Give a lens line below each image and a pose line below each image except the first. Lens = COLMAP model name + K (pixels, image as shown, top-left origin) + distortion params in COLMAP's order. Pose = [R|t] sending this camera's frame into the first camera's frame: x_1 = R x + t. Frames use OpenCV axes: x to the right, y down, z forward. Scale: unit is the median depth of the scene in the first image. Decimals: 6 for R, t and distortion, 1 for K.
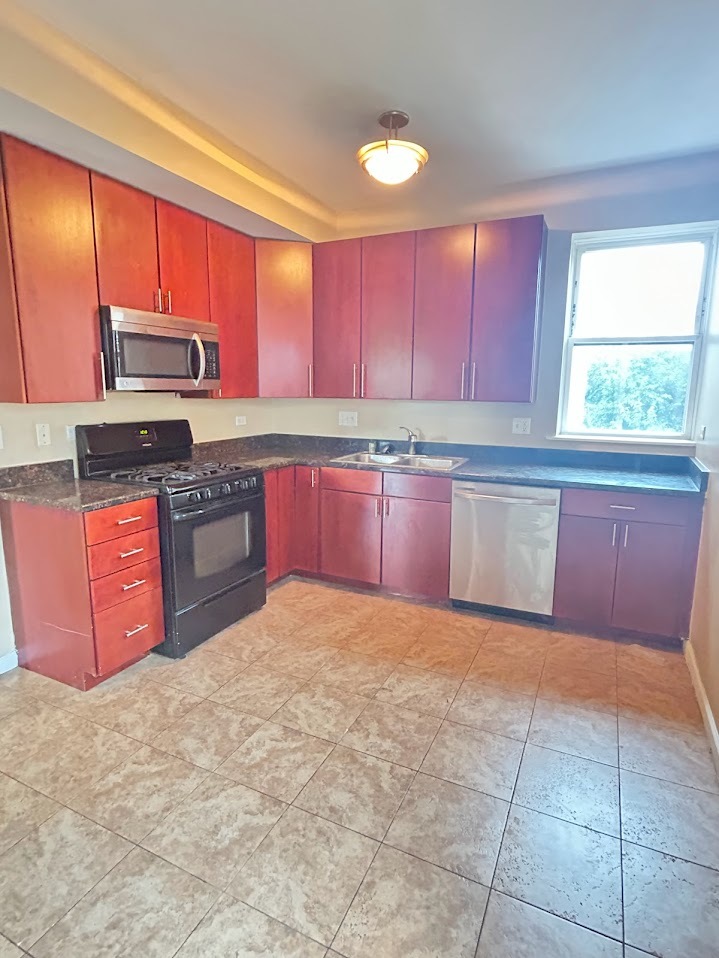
lens RADIAL K [[515.4, 0, 360.4], [0, 515.4, 478.2], [0, 0, 1]] dist [0.005847, -0.000476]
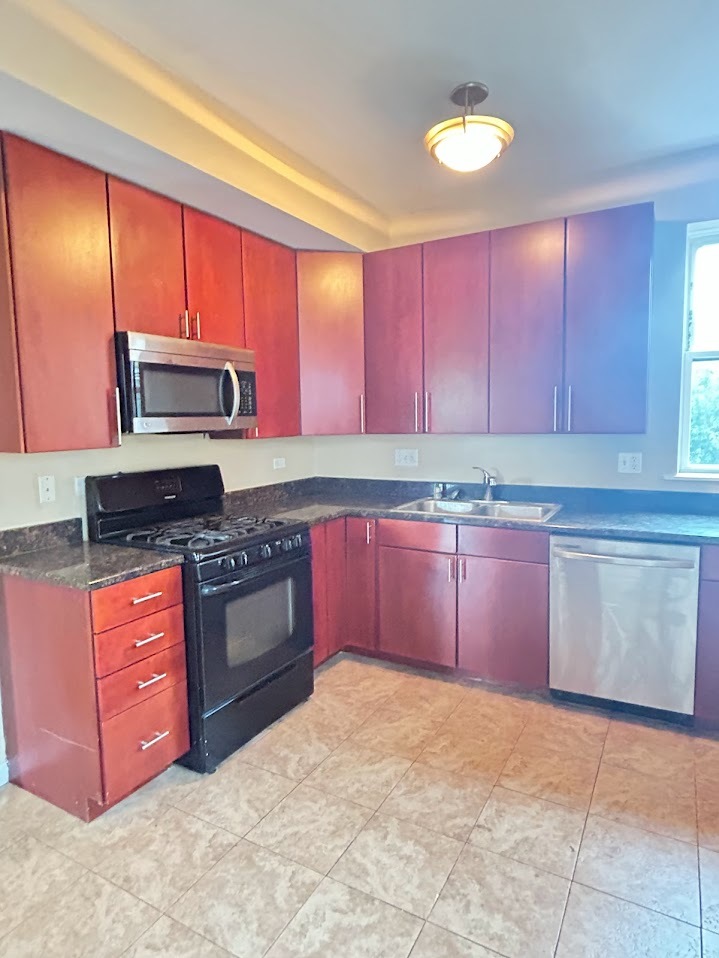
lens RADIAL K [[575.6, 0, 360.7], [0, 575.6, 477.3], [0, 0, 1]] dist [0.003672, 0.006911]
pose [[0.997262, -0.019789, -0.071250, -0.051664], [0.014571, 0.997224, -0.073018, -0.028632], [0.072497, 0.071780, 0.994782, 0.123893]]
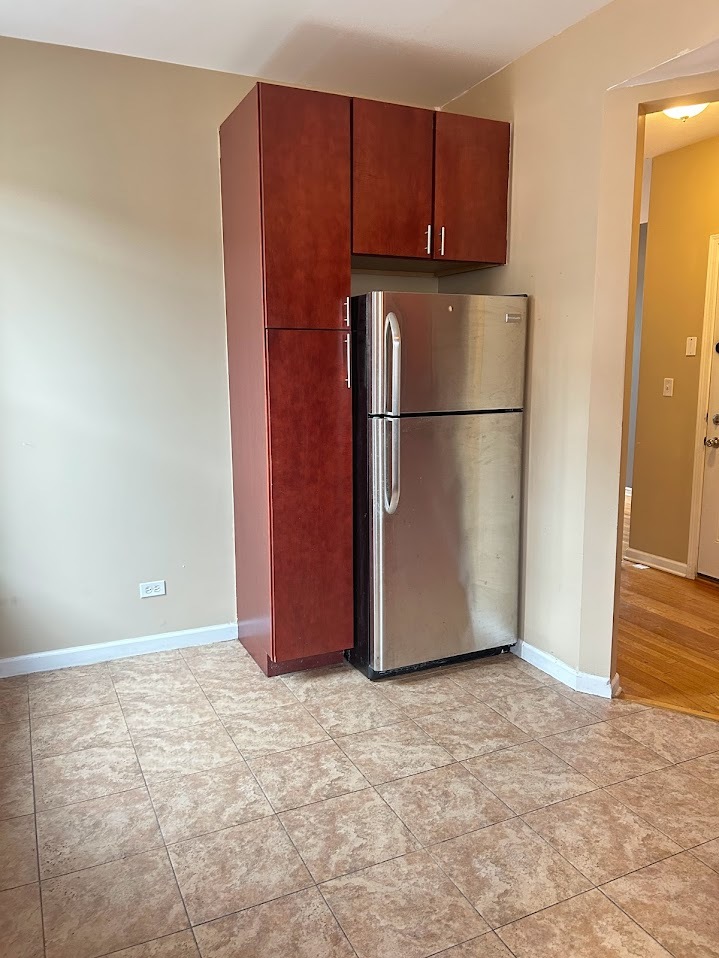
lens RADIAL K [[719.7, 0, 360.1], [0, 719.7, 478.6], [0, 0, 1]] dist [-0.007934, -0.007415]
pose [[-0.637224, 0.113588, -0.762262, 0.454418], [-0.137058, 0.956610, 0.257124, -0.142198], [0.758394, 0.268319, -0.594007, 0.857079]]
